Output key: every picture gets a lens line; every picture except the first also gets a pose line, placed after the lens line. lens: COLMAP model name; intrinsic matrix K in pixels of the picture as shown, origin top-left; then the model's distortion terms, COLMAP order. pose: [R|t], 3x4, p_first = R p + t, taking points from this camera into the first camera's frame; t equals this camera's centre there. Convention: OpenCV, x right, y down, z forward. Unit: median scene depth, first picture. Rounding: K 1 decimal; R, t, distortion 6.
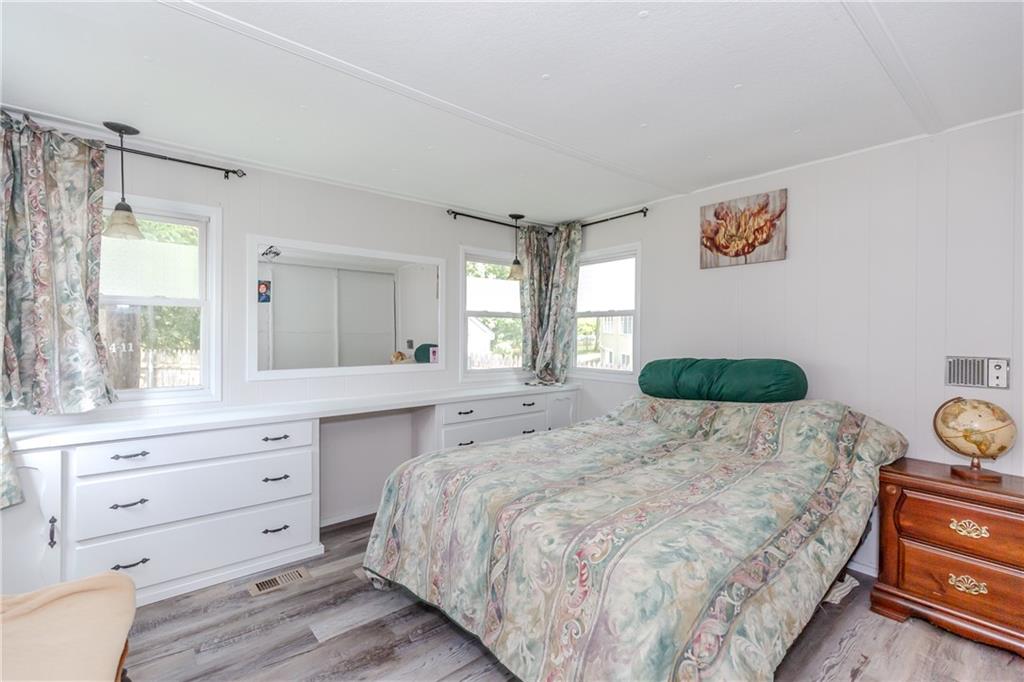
lens RADIAL K [[459.5, 0, 510.1], [0, 459.5, 334.3], [0, 0, 1]] dist [0.006425, -0.002049]
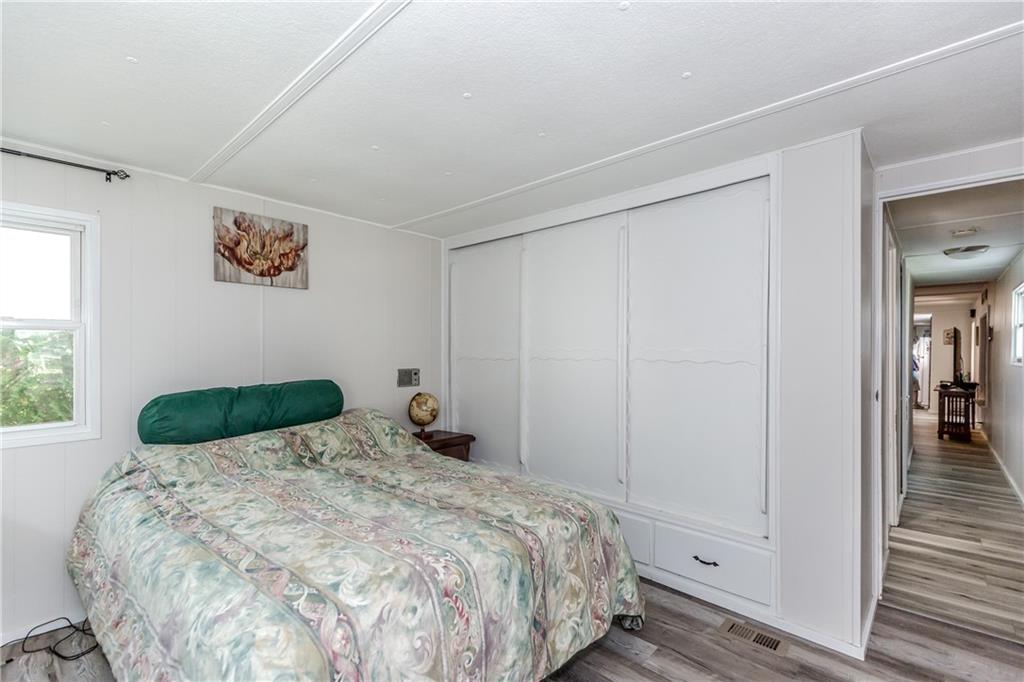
lens RADIAL K [[459.5, 0, 517.6], [0, 459.5, 347.2], [0, 0, 1]] dist [0.006425, -0.002049]
pose [[-0.153745, 0.002716, 0.988107, -0.551972], [0.002225, 0.999995, -0.002403, -0.019459], [-0.988108, 0.001829, -0.153750, 0.647444]]
